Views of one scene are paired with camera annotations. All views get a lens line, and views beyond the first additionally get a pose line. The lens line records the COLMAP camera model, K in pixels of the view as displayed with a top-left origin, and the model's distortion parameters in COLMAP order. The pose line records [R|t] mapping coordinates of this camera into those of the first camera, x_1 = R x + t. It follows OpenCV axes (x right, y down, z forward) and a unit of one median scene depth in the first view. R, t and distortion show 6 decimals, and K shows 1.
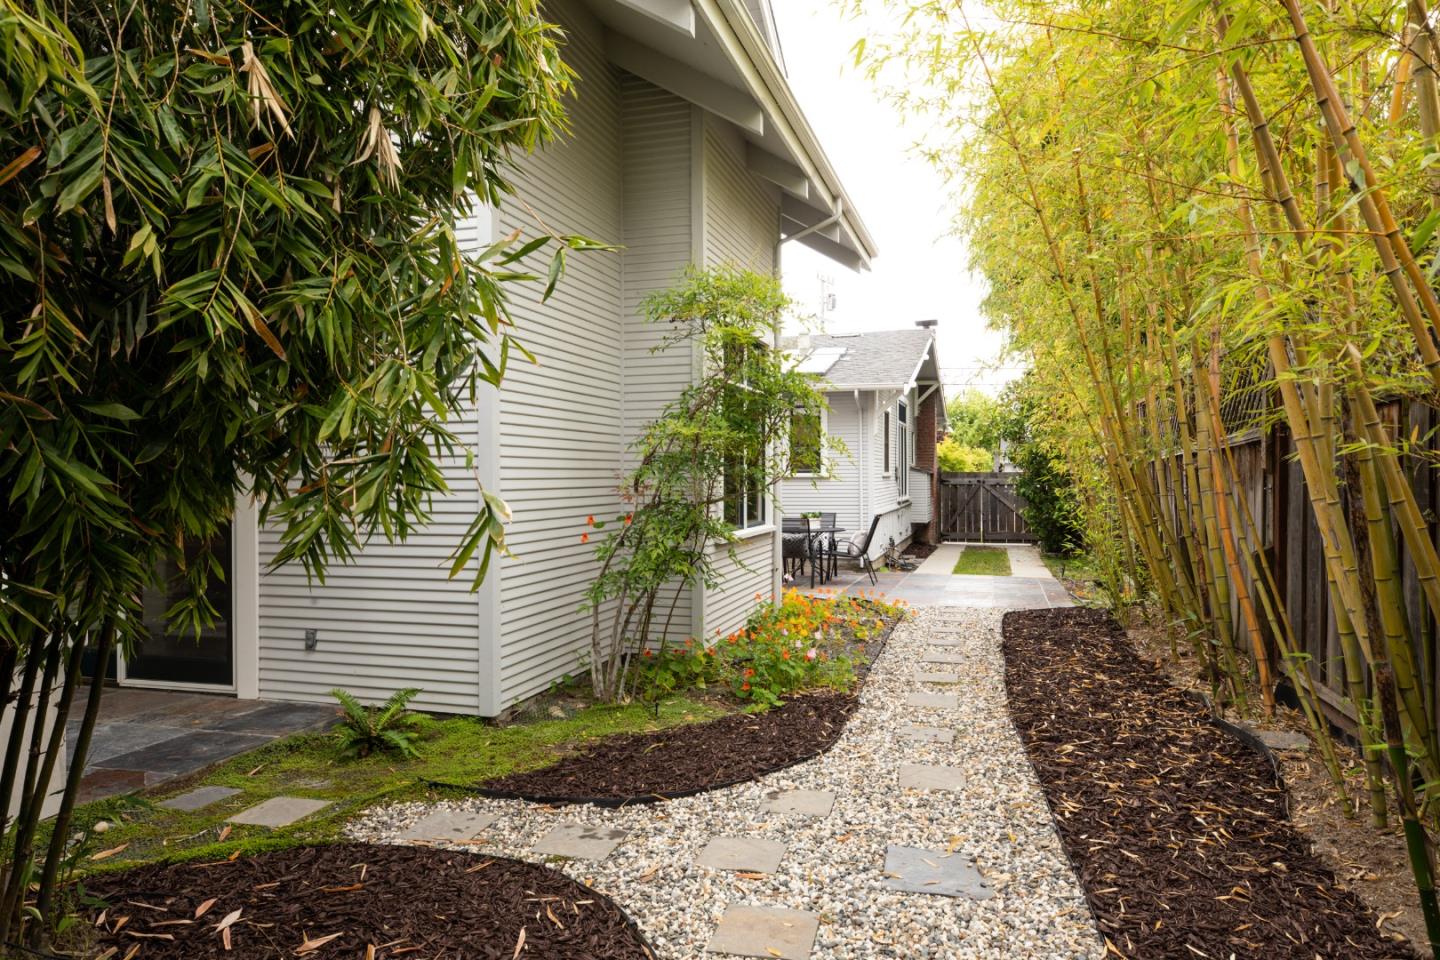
lens RADIAL K [[1016.5, 0, 721.1], [0, 1016.5, 479.3], [0, 0, 1]] dist [0.004328, 0.000568]
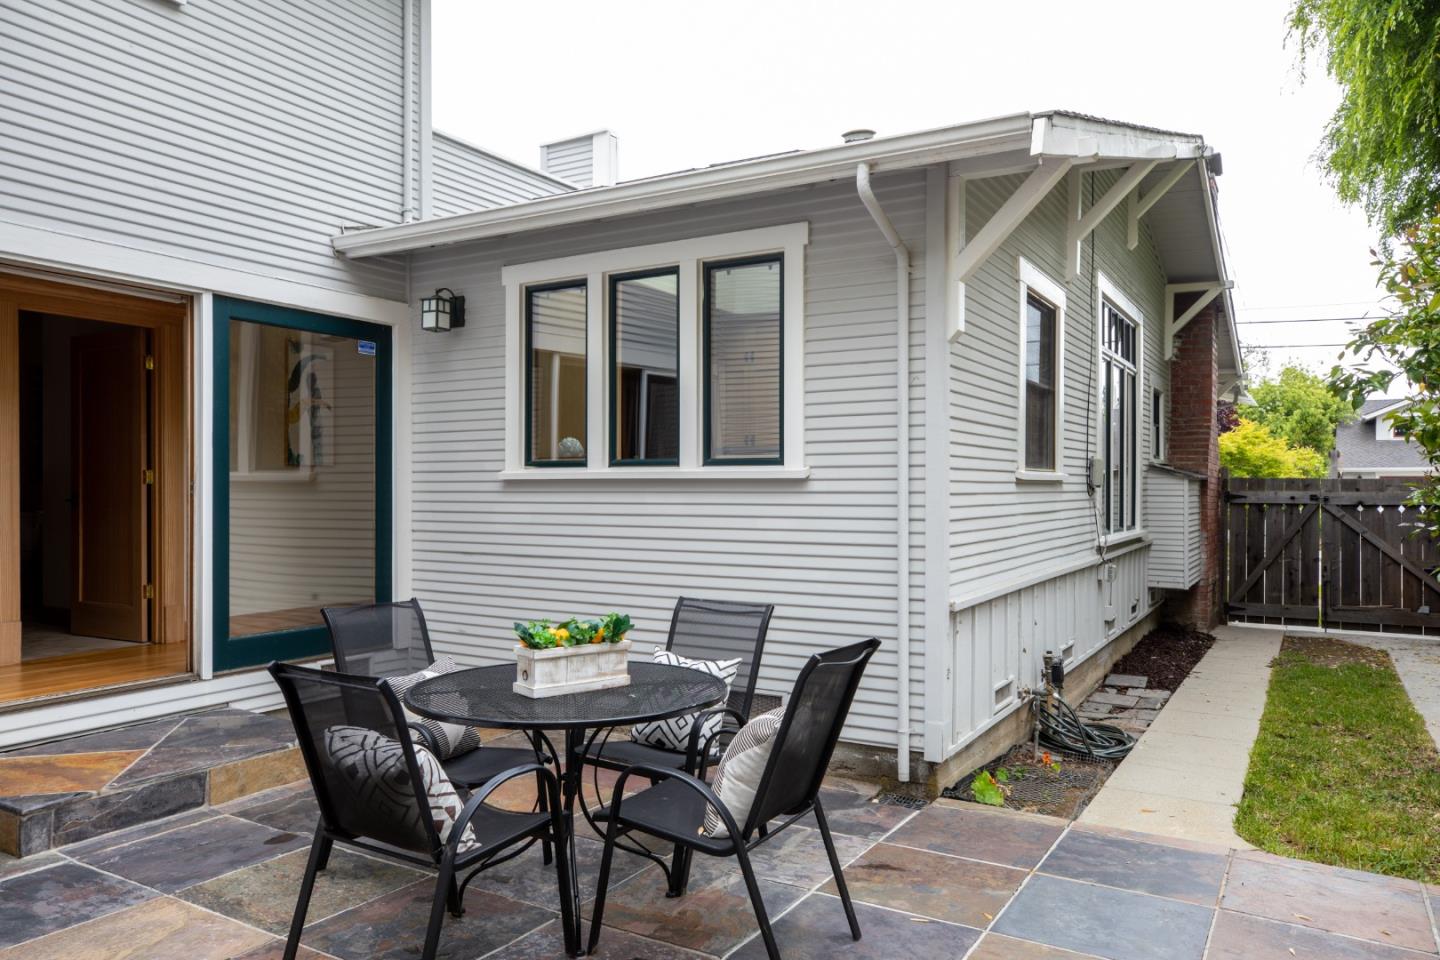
lens RADIAL K [[1016.5, 0, 720.0], [0, 1016.5, 487.0], [0, 0, 1]] dist [0.004328, 0.000568]
pose [[0.964958, 0.005339, -0.262350, 0.114880], [-0.006969, 0.999962, -0.005282, 0.001661], [0.262312, 0.006925, 0.964958, 0.486408]]
